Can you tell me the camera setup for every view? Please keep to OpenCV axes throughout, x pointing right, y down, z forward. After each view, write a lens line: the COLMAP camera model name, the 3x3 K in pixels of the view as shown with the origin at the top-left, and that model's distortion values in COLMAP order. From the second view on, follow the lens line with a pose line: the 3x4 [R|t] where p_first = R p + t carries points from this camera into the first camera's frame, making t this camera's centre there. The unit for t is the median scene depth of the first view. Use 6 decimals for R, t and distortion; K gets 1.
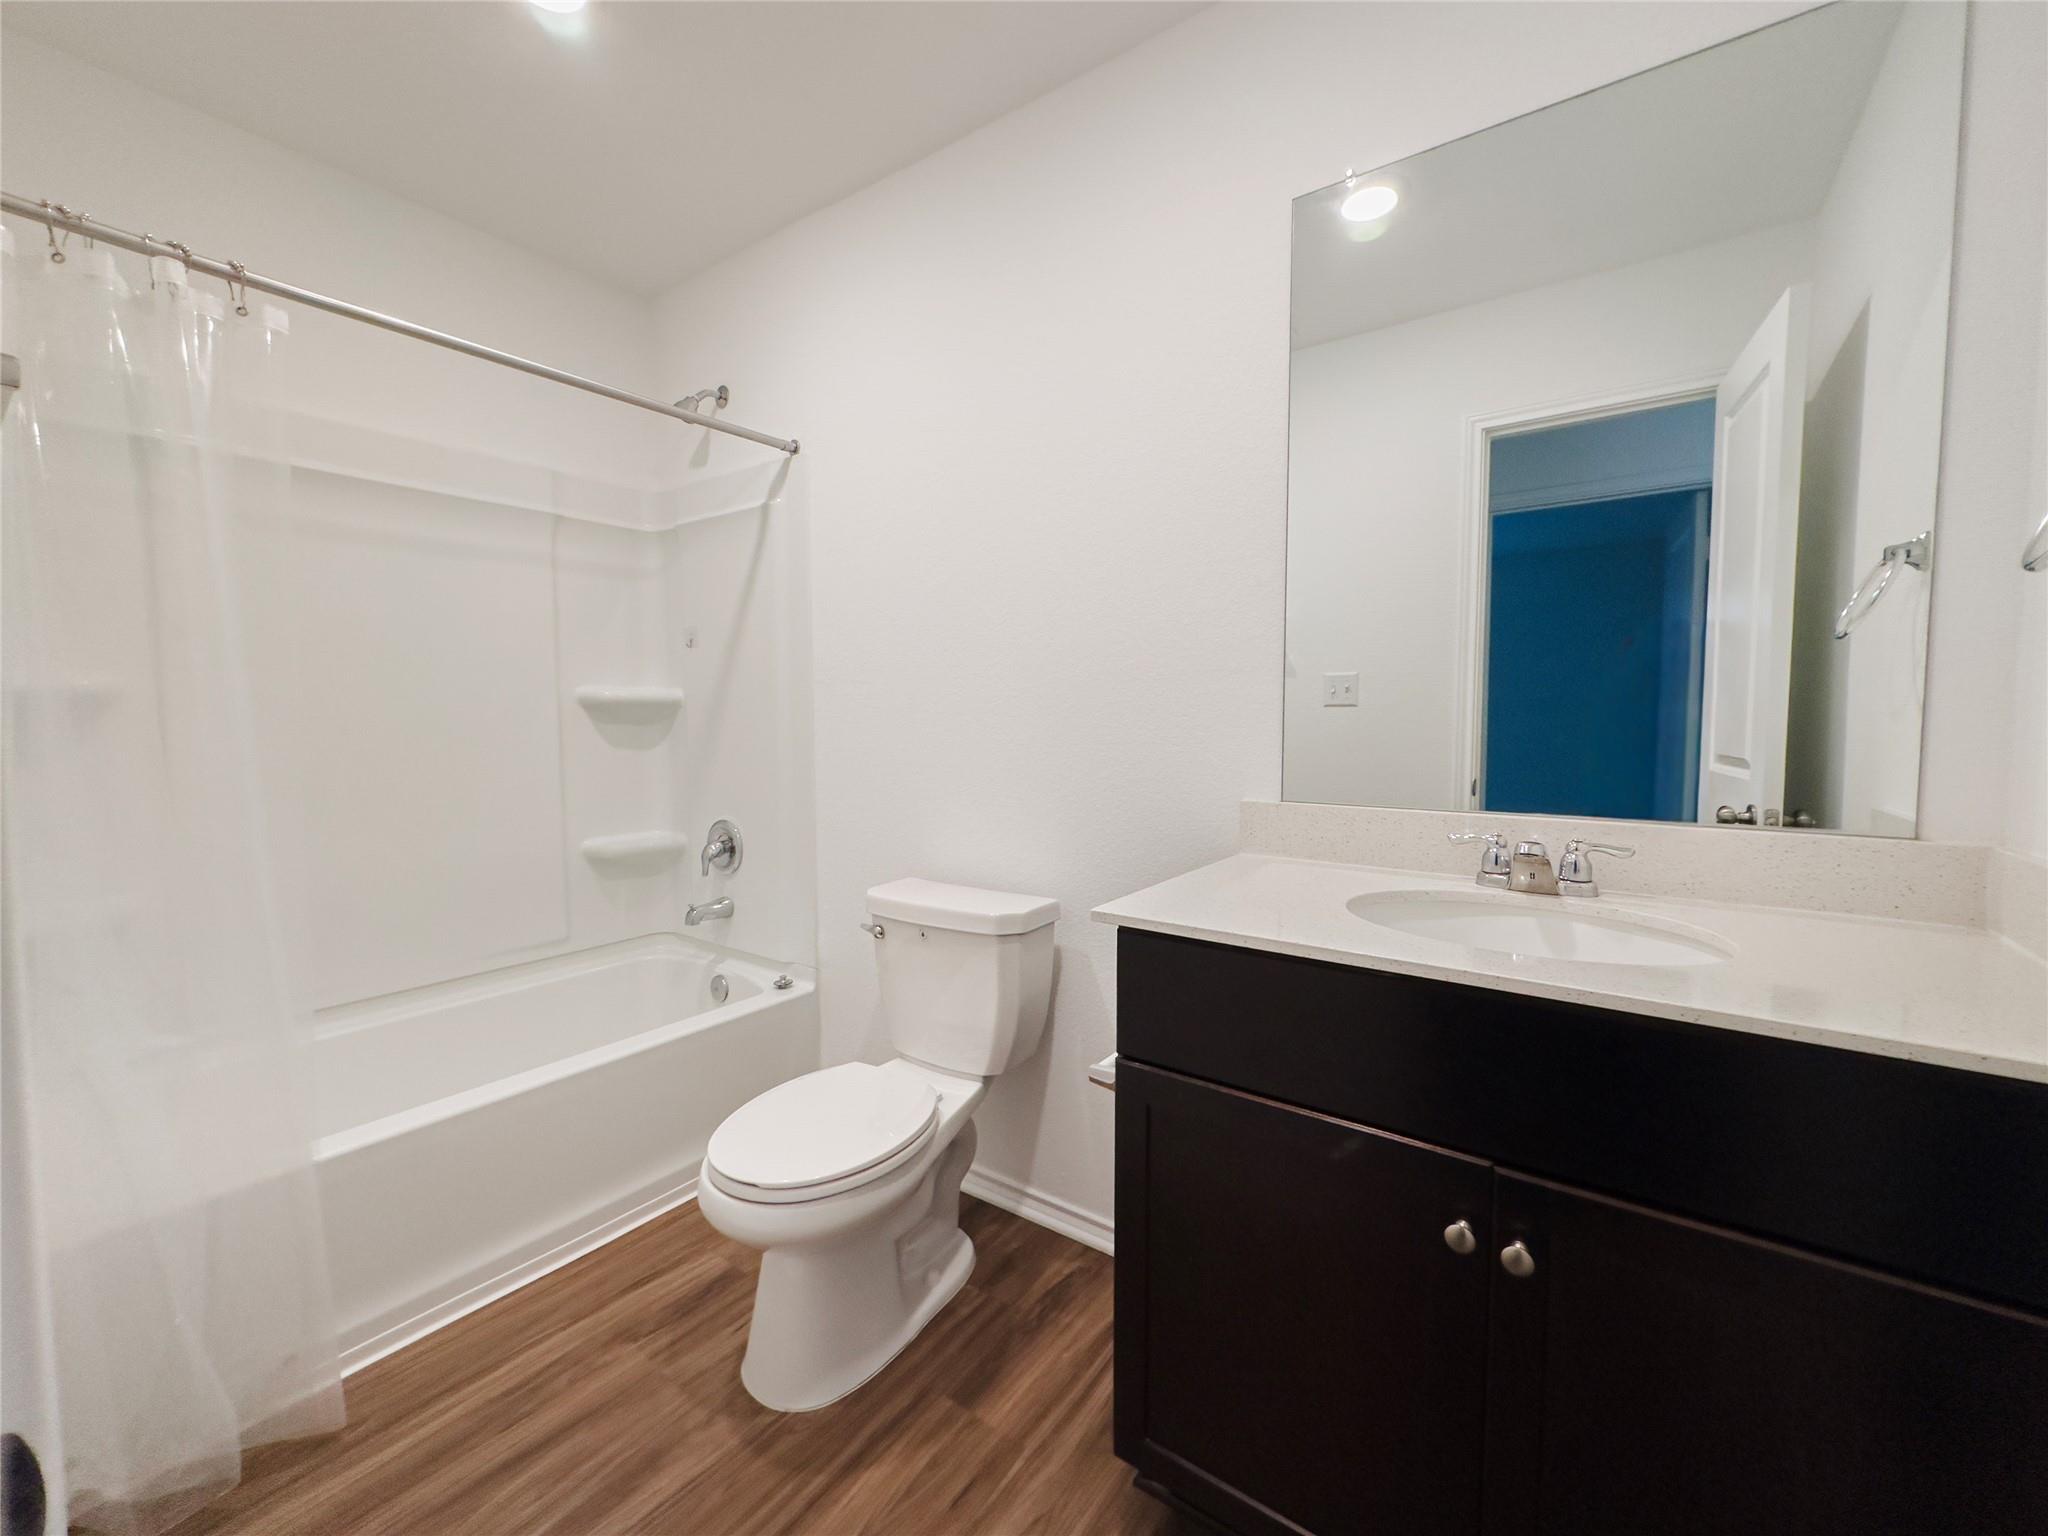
lens RADIAL K [[813.6, 0, 995.6], [0, 813.6, 779.5], [0, 0, 1]] dist [0.002540, -0.000906]
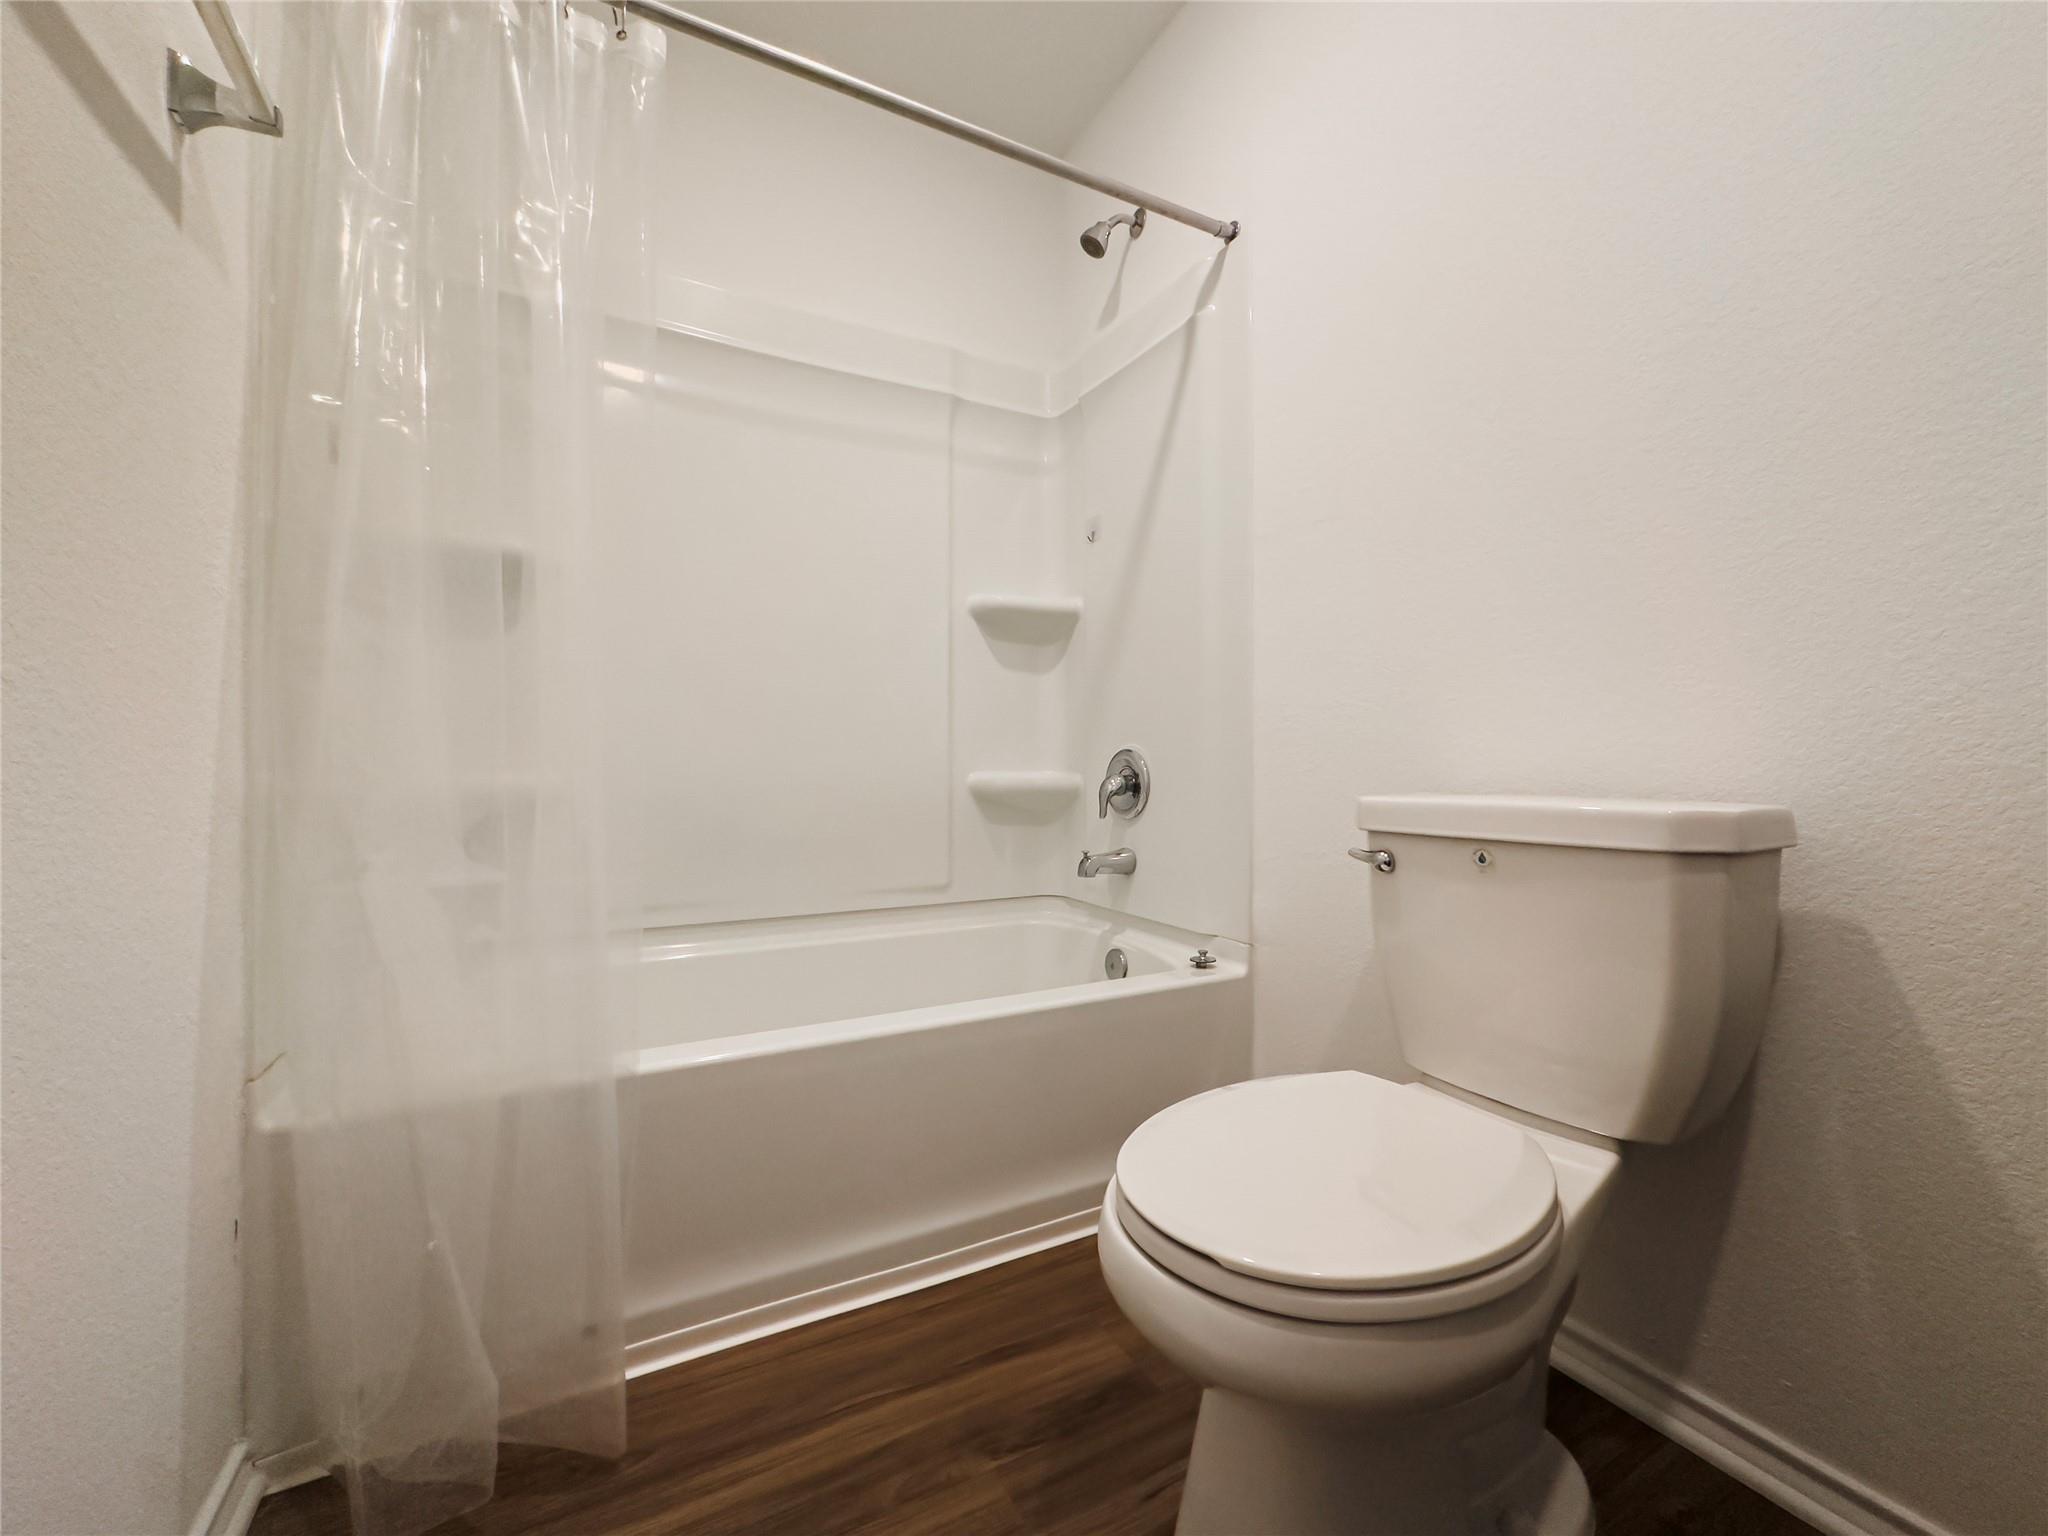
lens RADIAL K [[813.6, 0, 1004.9], [0, 813.6, 748.0], [0, 0, 1]] dist [0.002540, -0.000906]
pose [[0.900393, -0.003864, -0.435059, -0.106772], [-0.033422, 0.996391, -0.078019, 0.129198], [0.433791, 0.084788, 0.897015, 0.264042]]
